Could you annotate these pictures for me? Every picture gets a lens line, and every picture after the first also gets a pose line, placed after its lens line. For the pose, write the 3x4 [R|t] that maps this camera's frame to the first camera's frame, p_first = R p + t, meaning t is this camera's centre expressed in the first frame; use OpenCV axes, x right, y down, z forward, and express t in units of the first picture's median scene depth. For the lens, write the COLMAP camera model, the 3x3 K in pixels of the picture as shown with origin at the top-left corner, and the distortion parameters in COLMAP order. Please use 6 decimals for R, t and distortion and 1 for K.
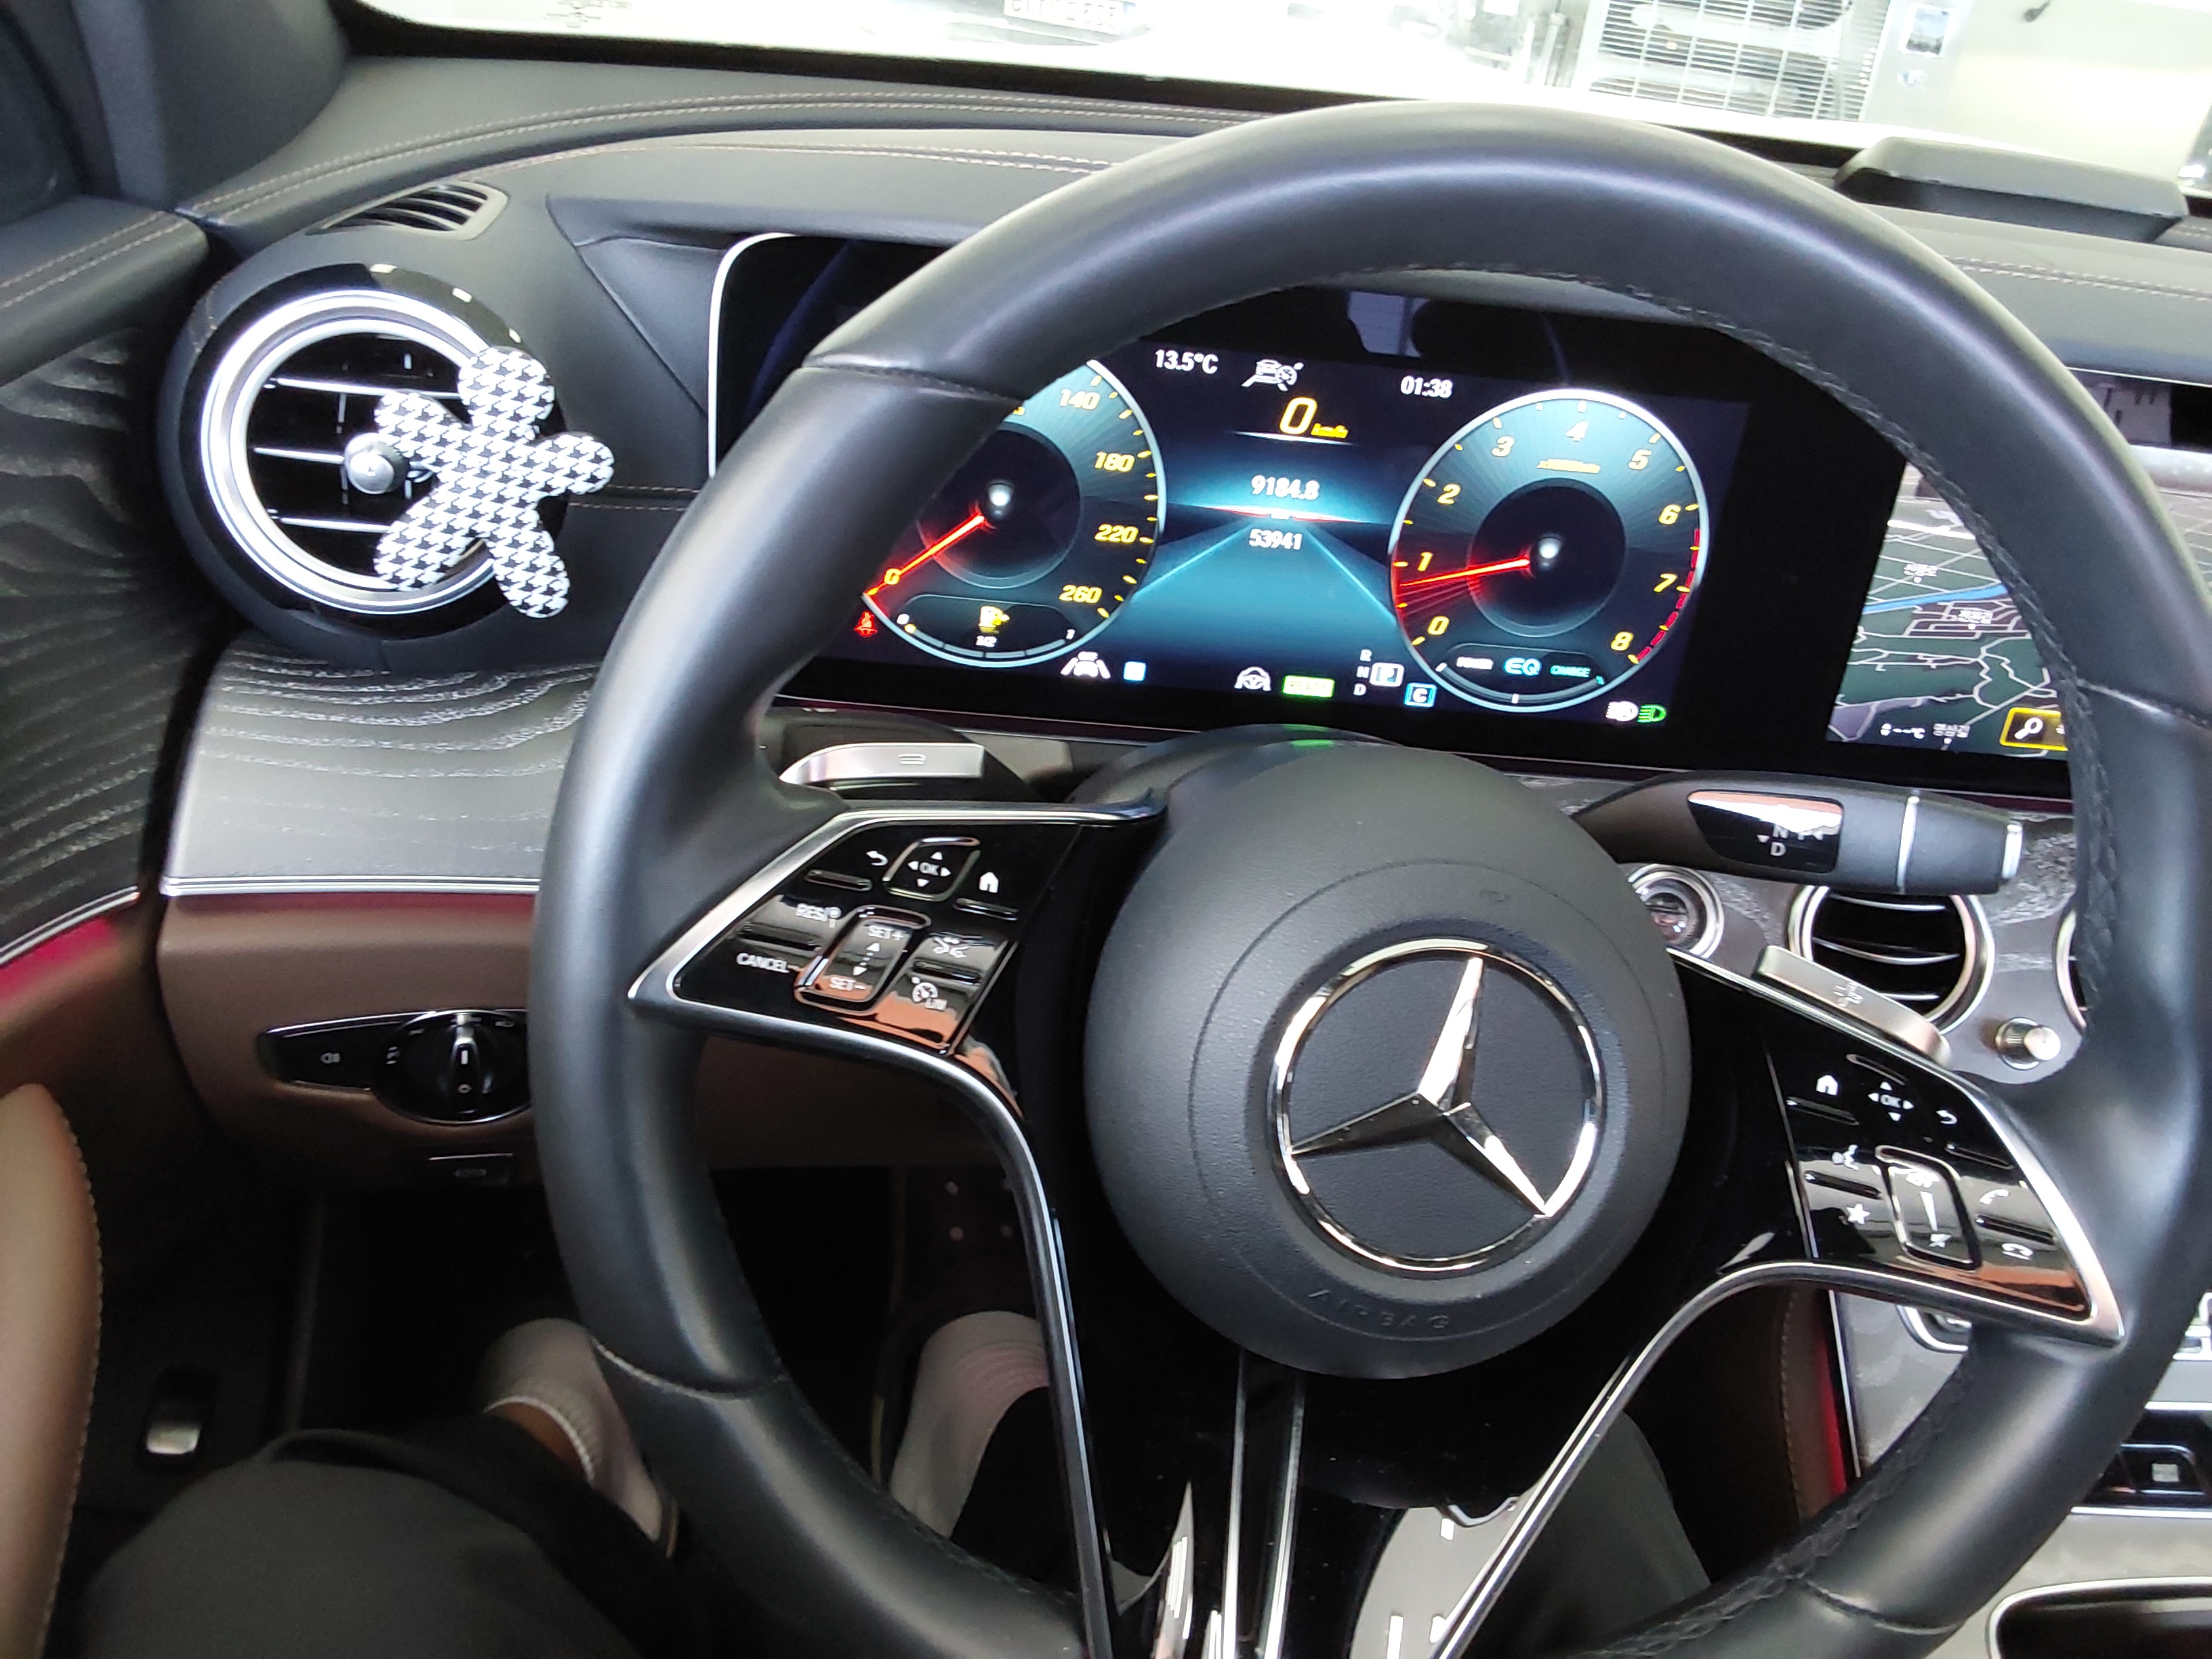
lens RADIAL K [[1773.7, 0, 1094.0], [0, 1773.7, 837.6], [0, 0, 1]] dist [0.170668, -0.251698]
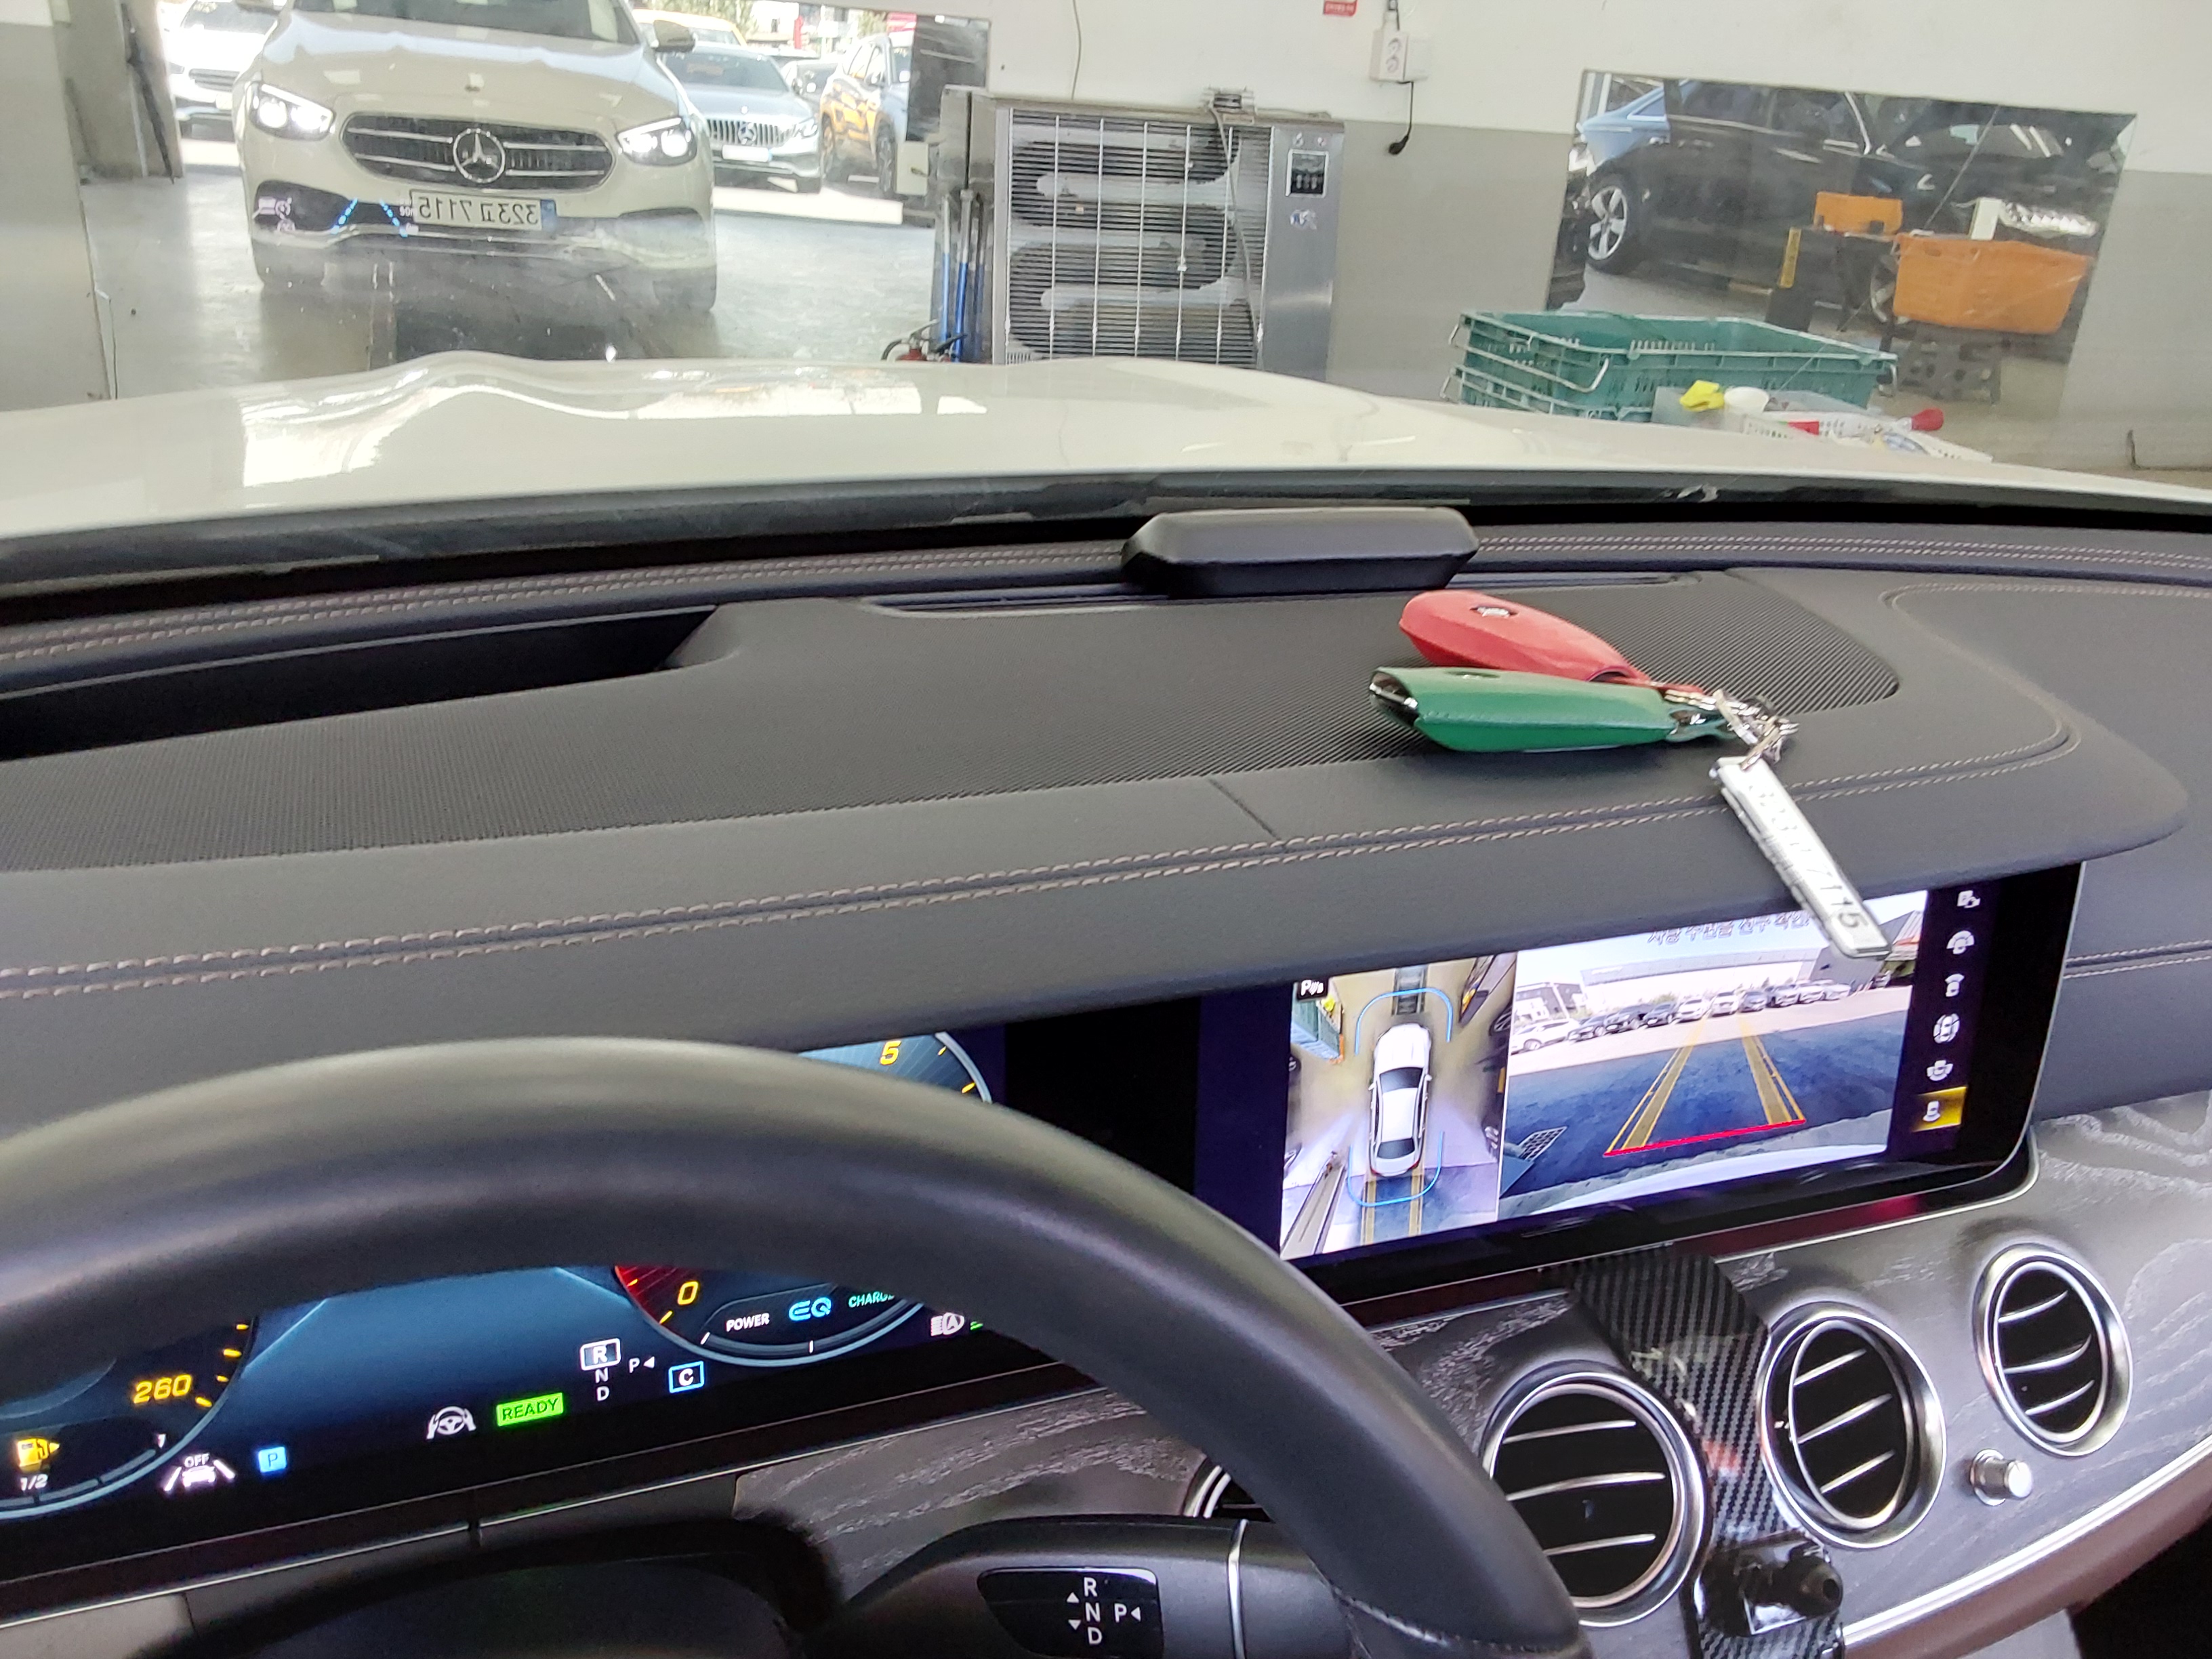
lens RADIAL K [[1779.1, 0, 1098.2], [0, 1779.1, 872.5], [0, 0, 1]] dist [0.073739, -0.108537]
pose [[0.958198, -0.176869, 0.224885, 0.224897], [0.187684, 0.981845, -0.027486, -0.247399], [-0.215940, 0.068545, 0.973998, 0.196451]]
